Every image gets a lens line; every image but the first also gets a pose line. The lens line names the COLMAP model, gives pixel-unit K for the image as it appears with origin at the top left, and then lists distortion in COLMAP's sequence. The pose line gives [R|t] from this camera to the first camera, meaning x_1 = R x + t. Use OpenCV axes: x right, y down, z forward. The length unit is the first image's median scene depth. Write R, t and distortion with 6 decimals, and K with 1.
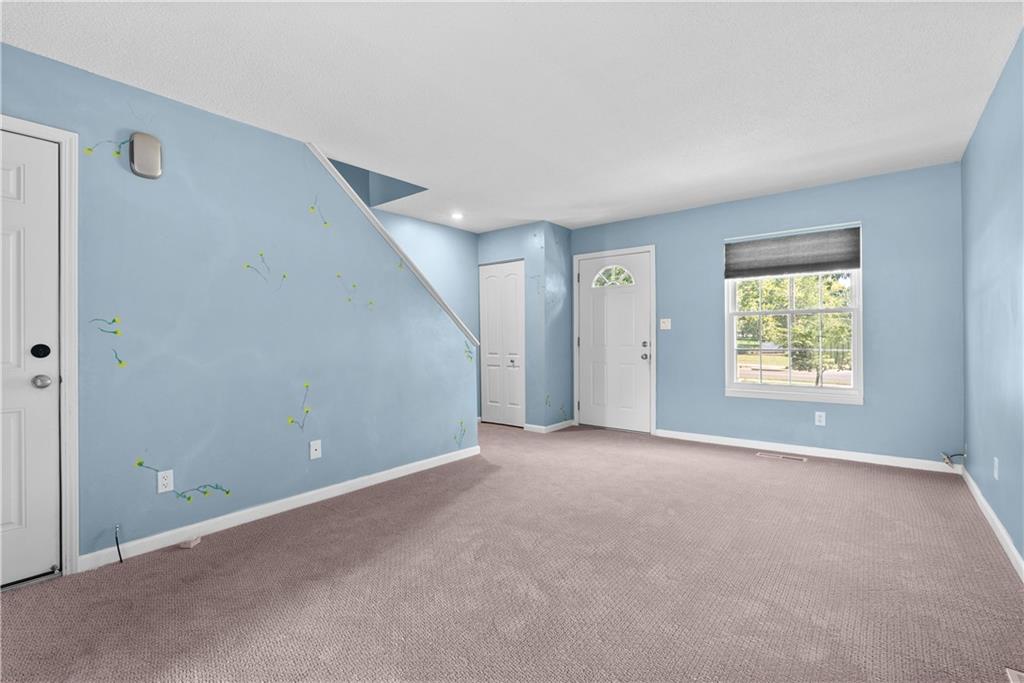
lens RADIAL K [[466.6, 0, 512.0], [0, 466.6, 337.4], [0, 0, 1]] dist [0.000998, 0.000018]
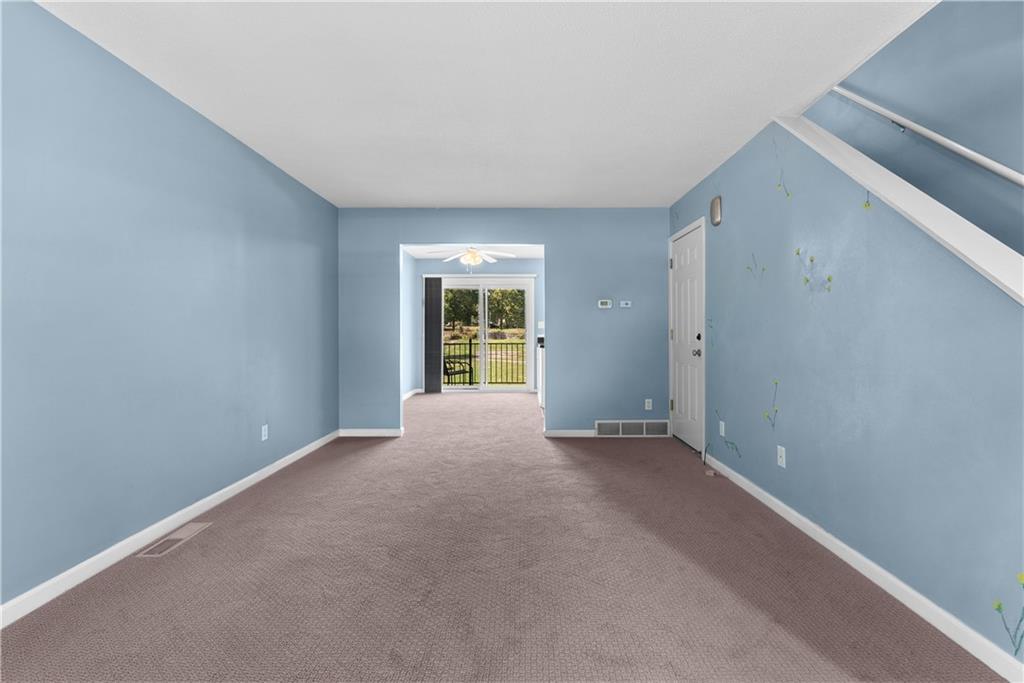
lens RADIAL K [[466.6, 0, 513.1], [0, 466.6, 337.3], [0, 0, 1]] dist [0.000998, 0.000018]
pose [[-0.800190, 0.014820, -0.599563, 0.522181], [0.006297, 0.999847, 0.016310, -0.004195], [0.599713, 0.009275, -0.800161, 1.413172]]
